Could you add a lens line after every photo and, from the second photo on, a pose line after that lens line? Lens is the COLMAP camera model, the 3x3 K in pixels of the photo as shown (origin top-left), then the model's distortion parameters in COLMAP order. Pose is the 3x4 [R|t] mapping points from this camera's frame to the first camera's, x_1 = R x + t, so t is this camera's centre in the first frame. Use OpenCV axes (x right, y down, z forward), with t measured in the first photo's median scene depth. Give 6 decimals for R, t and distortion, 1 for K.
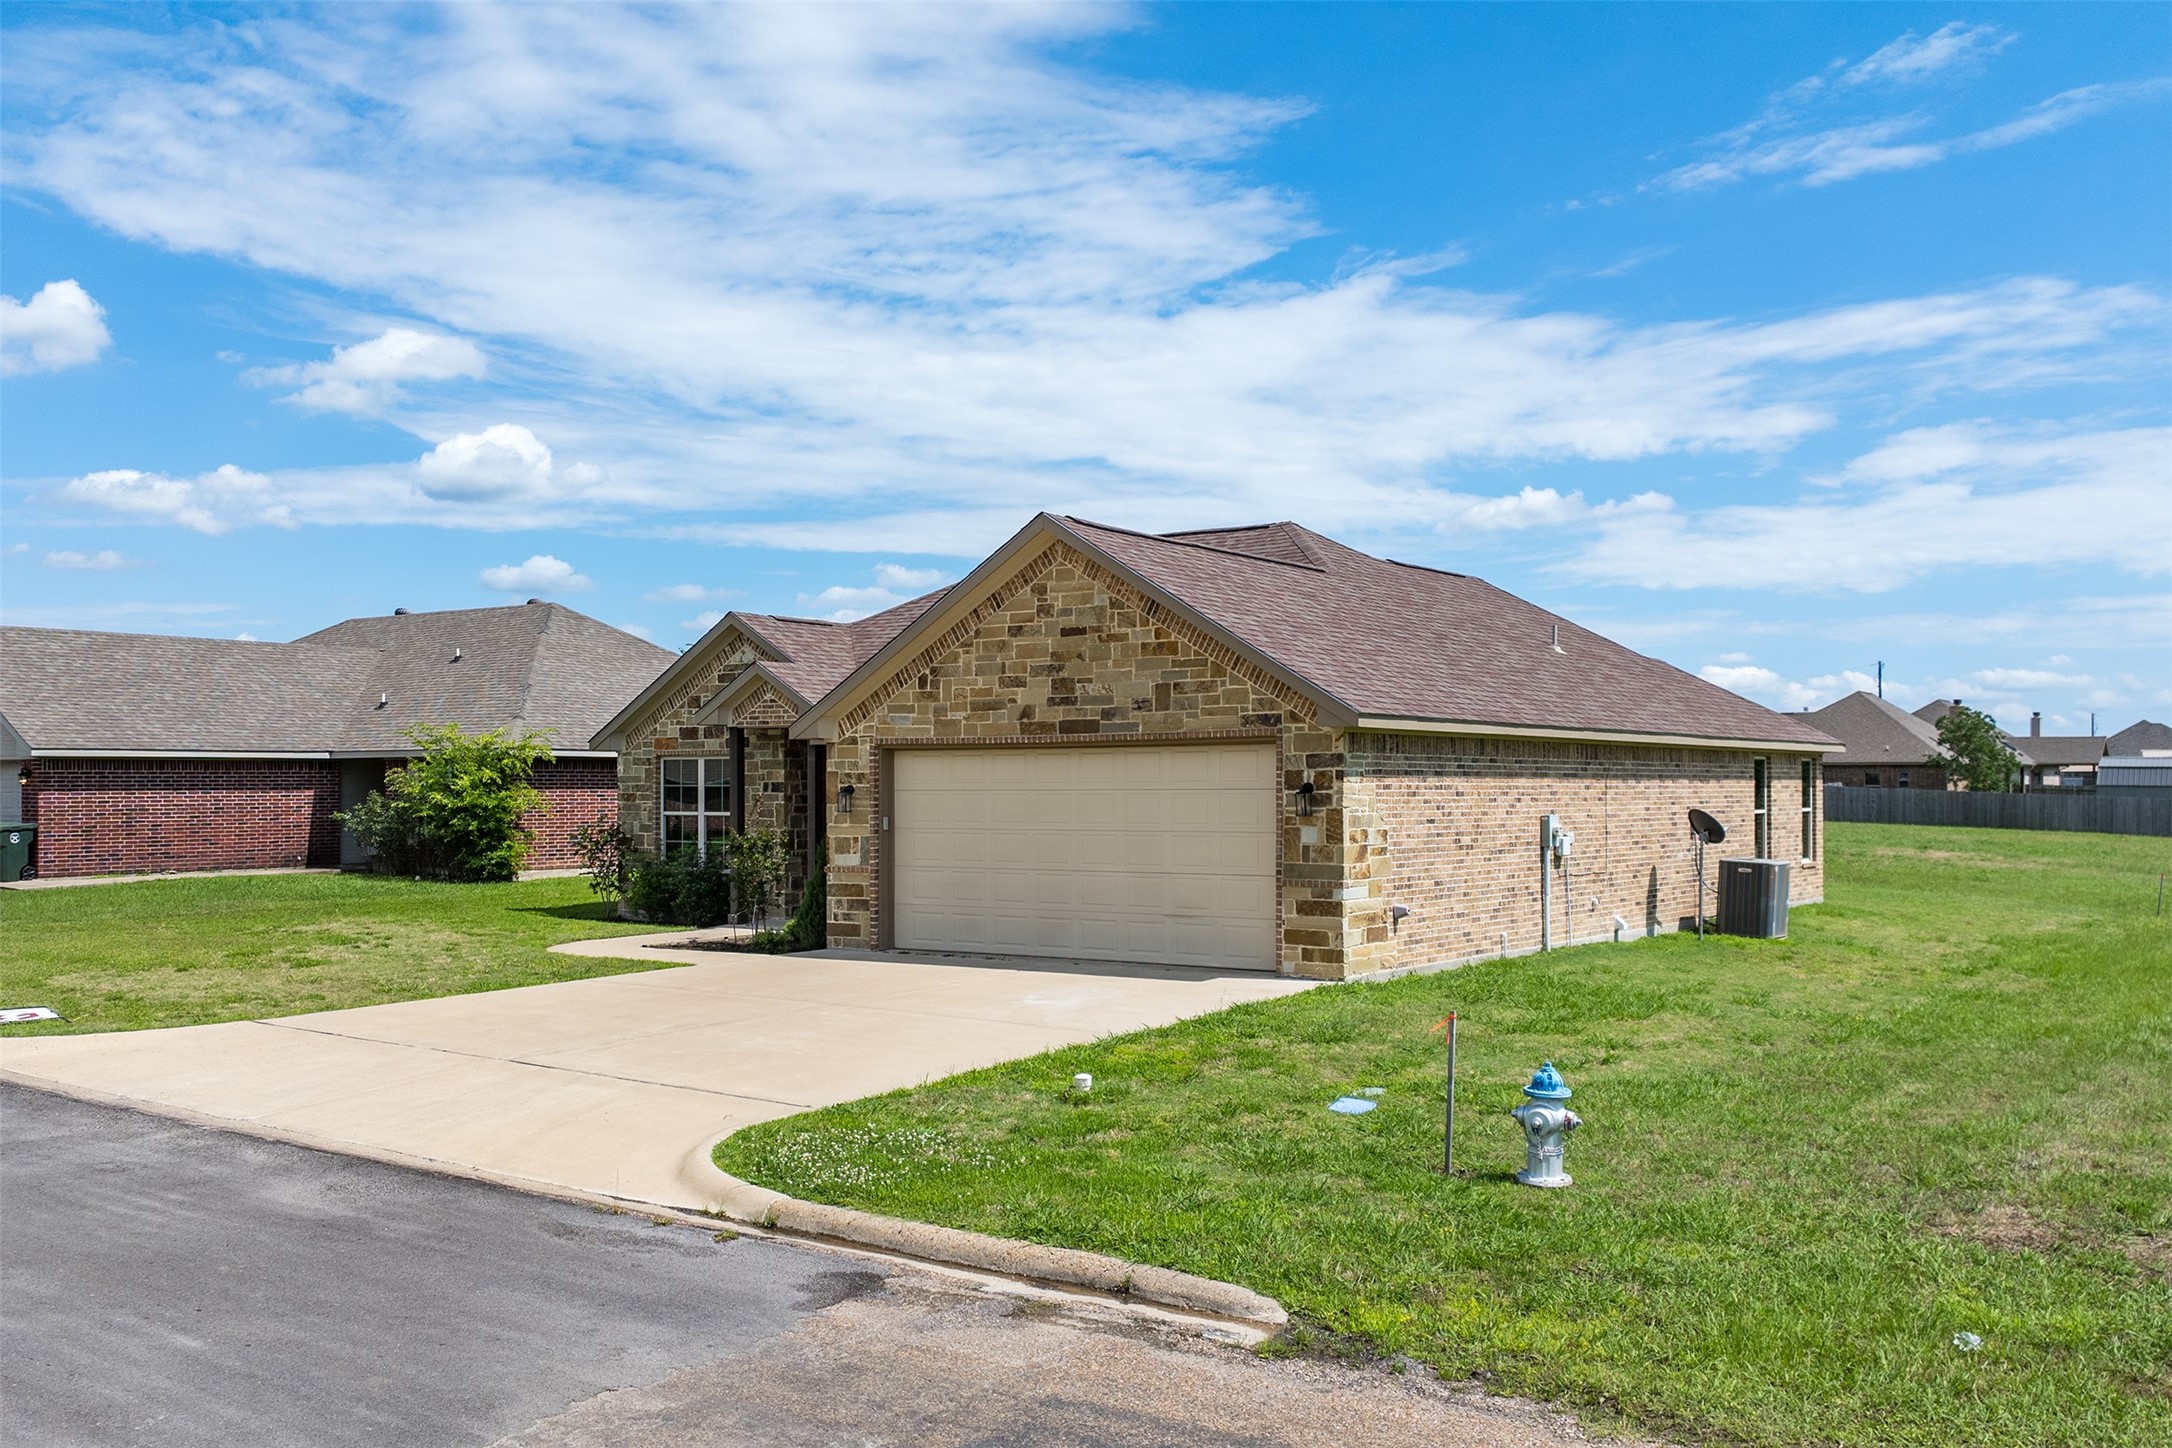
lens RADIAL K [[1992.3, 0, 998.6], [0, 1992.3, 716.0], [0, 0, 1]] dist [-0.002674, -0.002627]
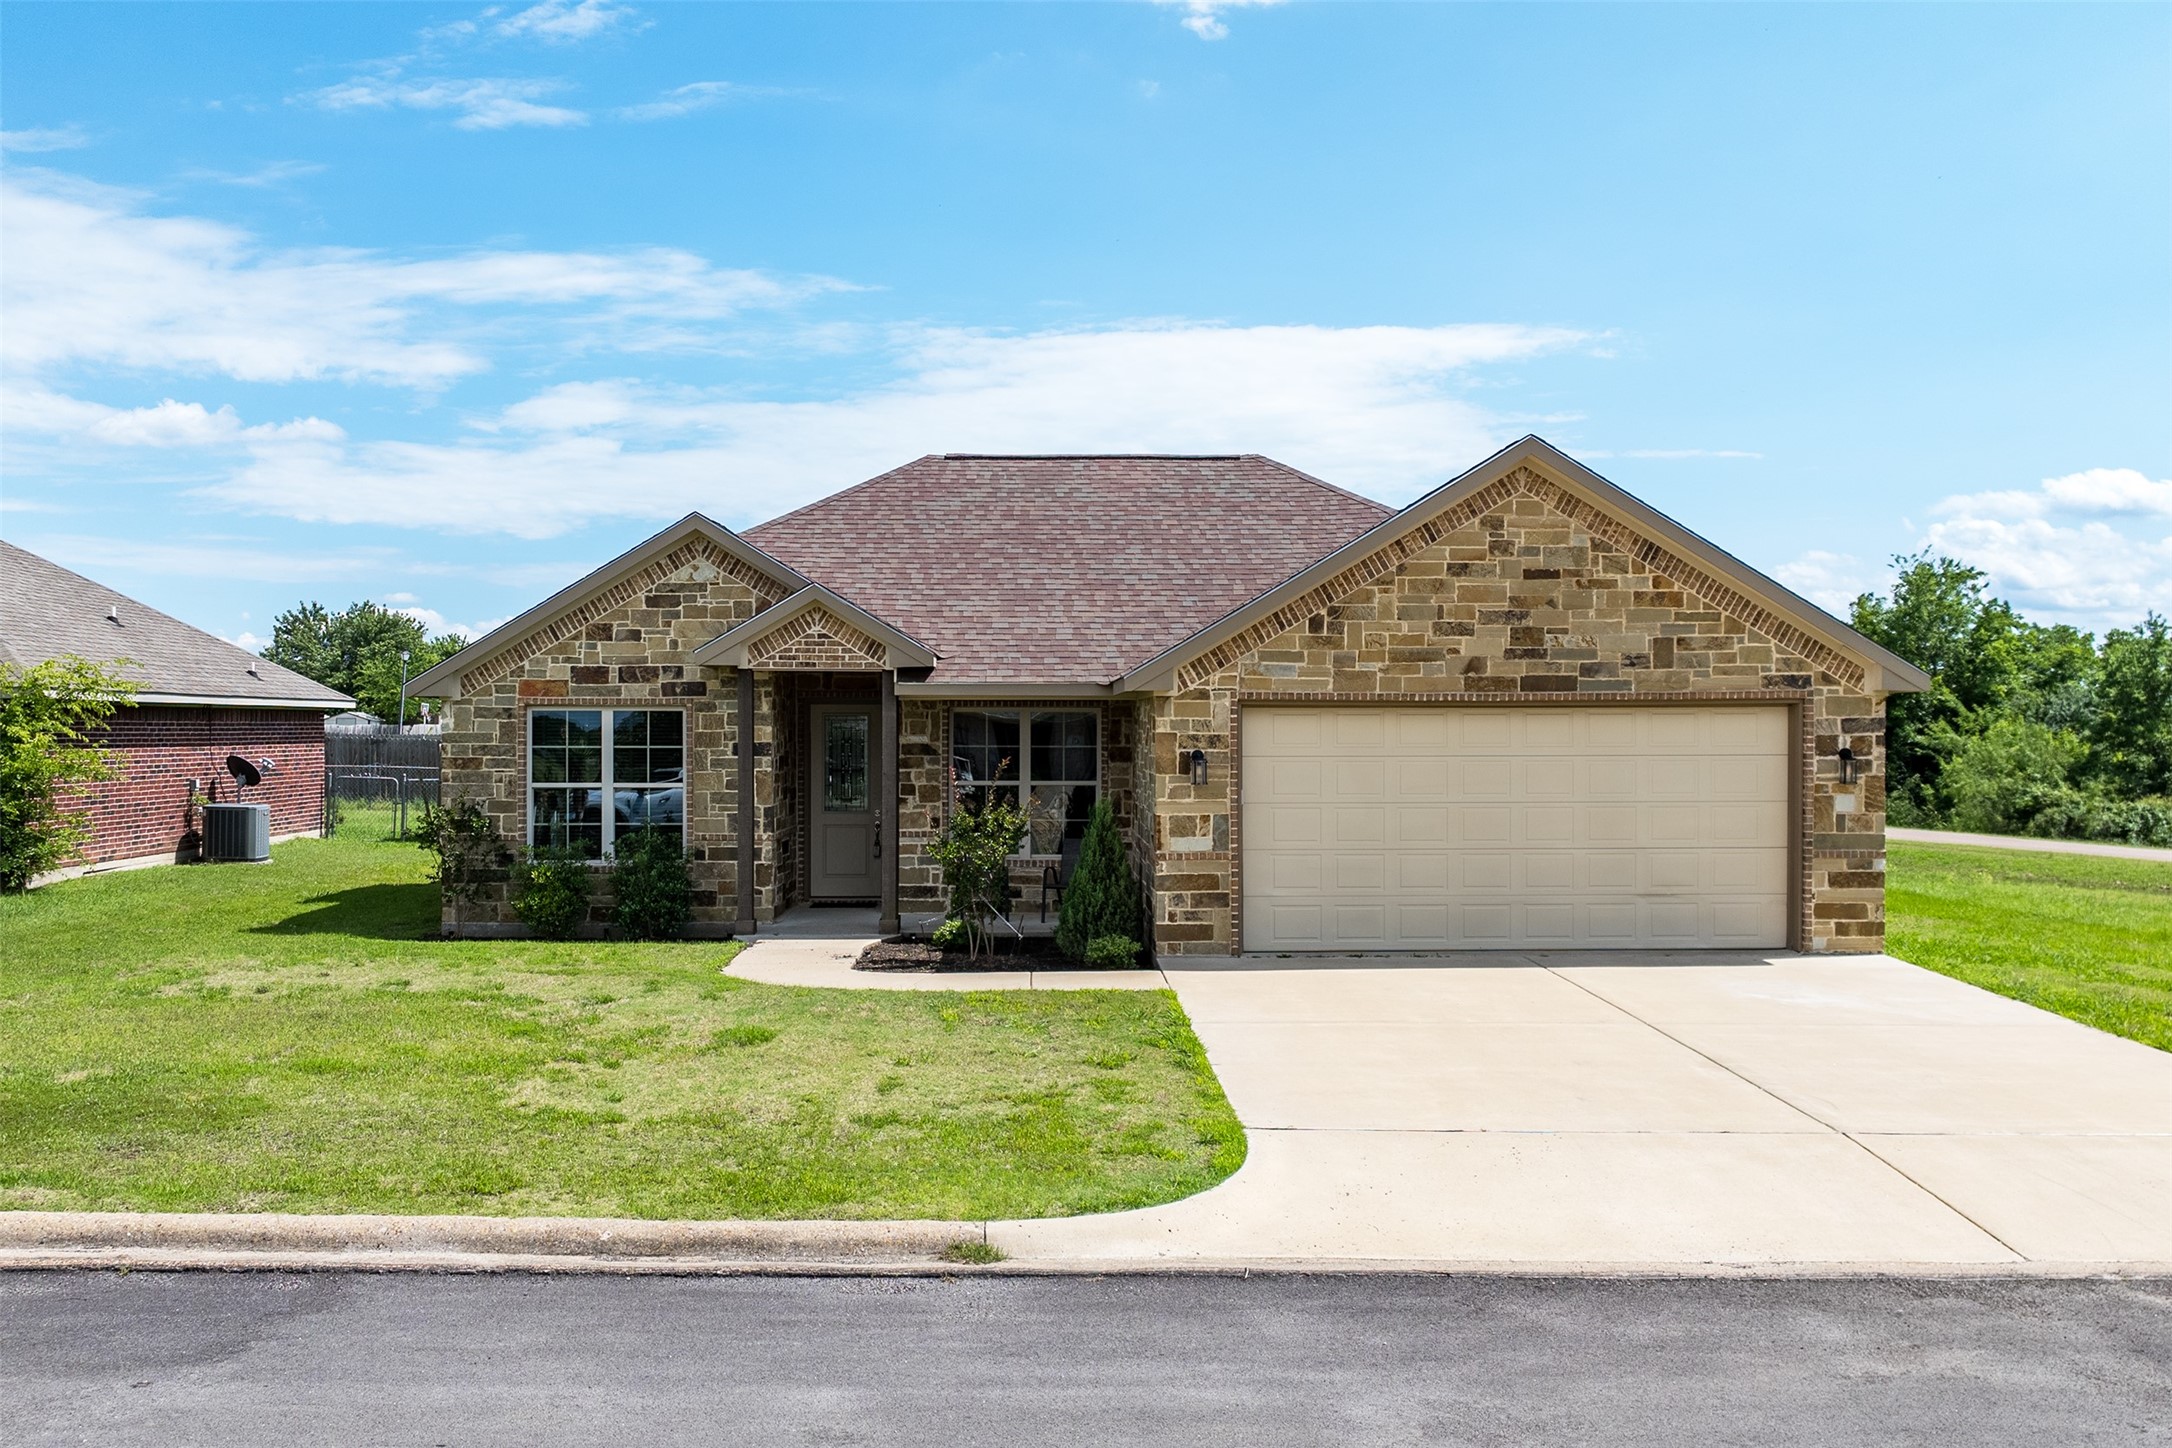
lens RADIAL K [[2078.1, 0, 1055.1], [0, 2078.1, 713.1], [0, 0, 1]] dist [-0.016334, -0.012184]
pose [[0.781171, 0.006209, 0.624286, -0.636830], [-0.023105, 0.999553, 0.018970, 0.005459], [-0.623889, -0.029243, 0.780965, 0.388469]]
